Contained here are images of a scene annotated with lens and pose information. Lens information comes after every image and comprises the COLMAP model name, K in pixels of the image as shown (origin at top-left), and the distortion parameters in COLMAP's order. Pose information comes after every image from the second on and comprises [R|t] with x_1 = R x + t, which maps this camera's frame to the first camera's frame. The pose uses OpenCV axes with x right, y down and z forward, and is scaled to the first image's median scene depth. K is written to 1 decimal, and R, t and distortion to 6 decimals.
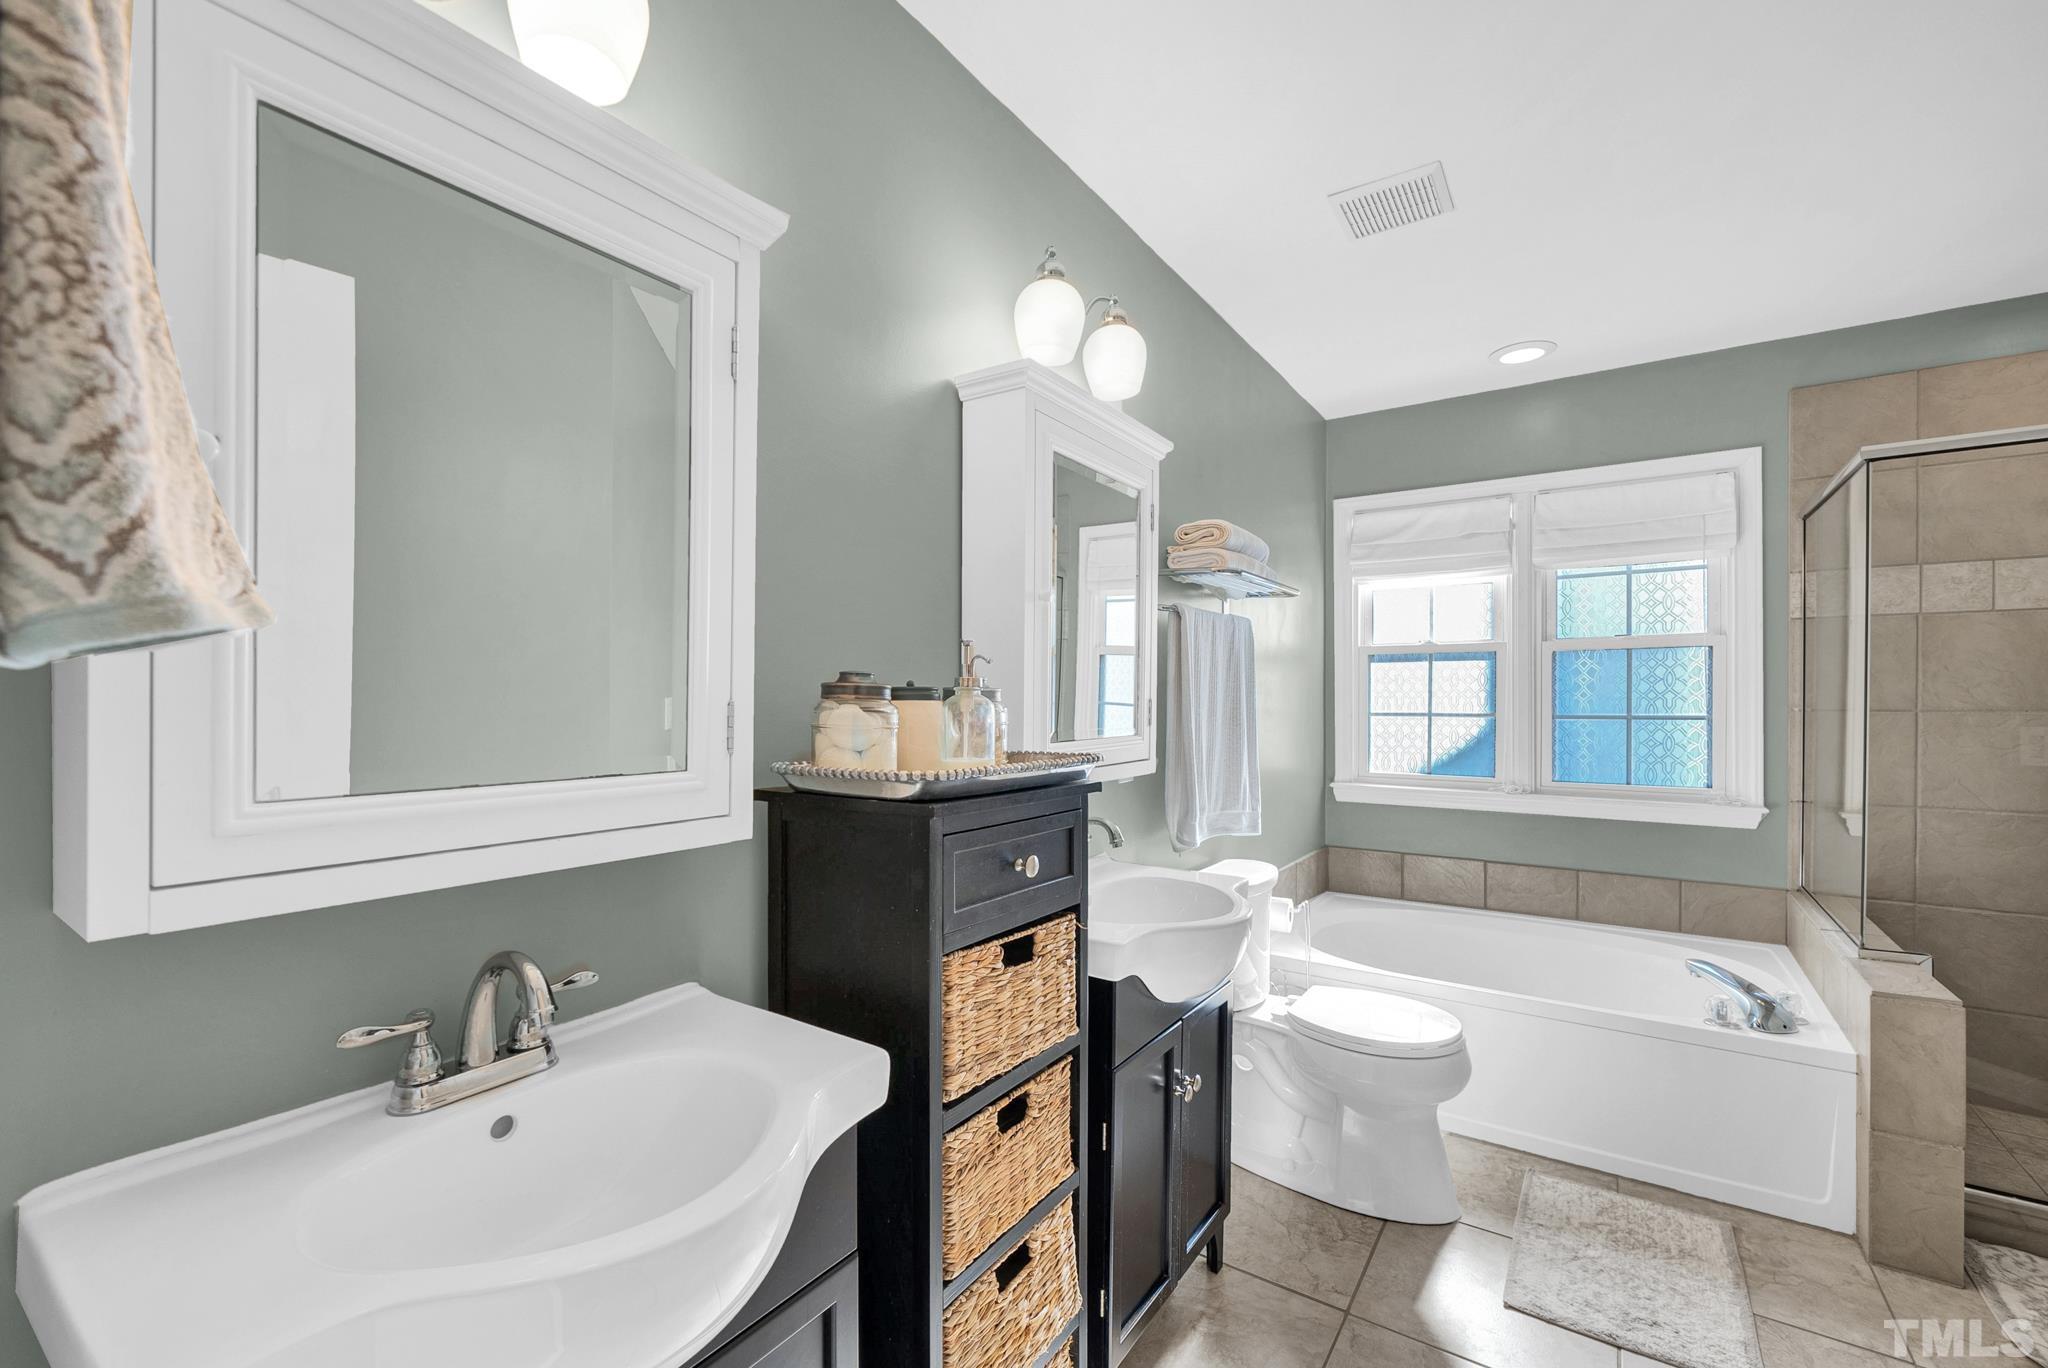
lens RADIAL K [[831.3, 0, 1035.1], [0, 831.3, 705.5], [0, 0, 1]] dist [-0.006069, 0.000950]
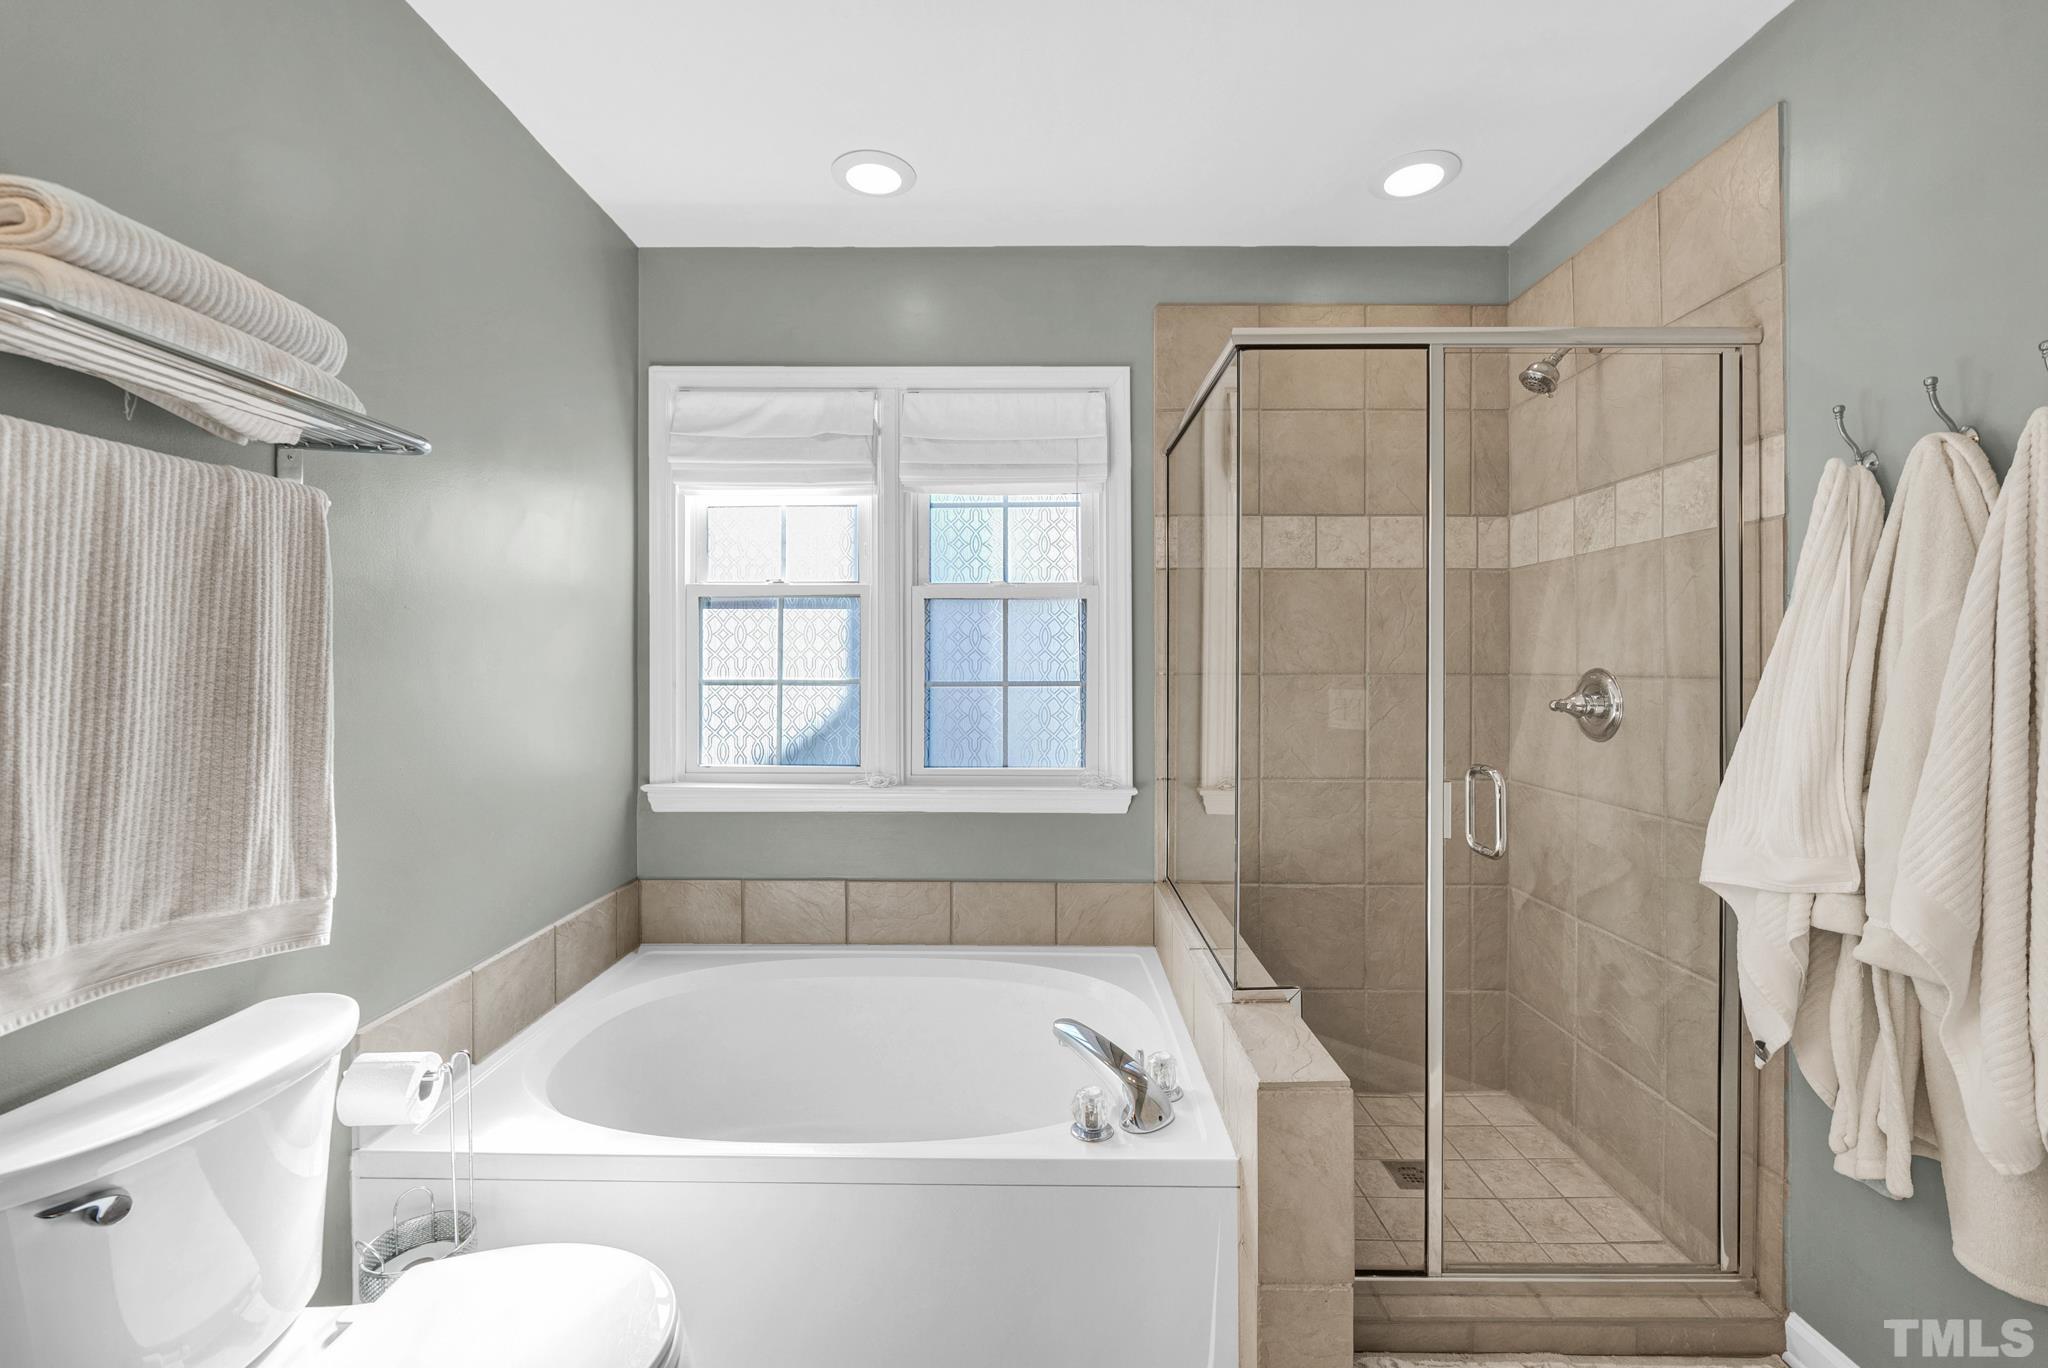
lens RADIAL K [[831.3, 0, 1021.8], [0, 831.3, 670.5], [0, 0, 1]] dist [-0.006069, 0.000950]
pose [[0.826896, -0.003159, 0.562345, 0.308506], [0.002840, 0.999995, 0.001440, 0.000178], [-0.562347, 0.000406, 0.826901, 0.361097]]
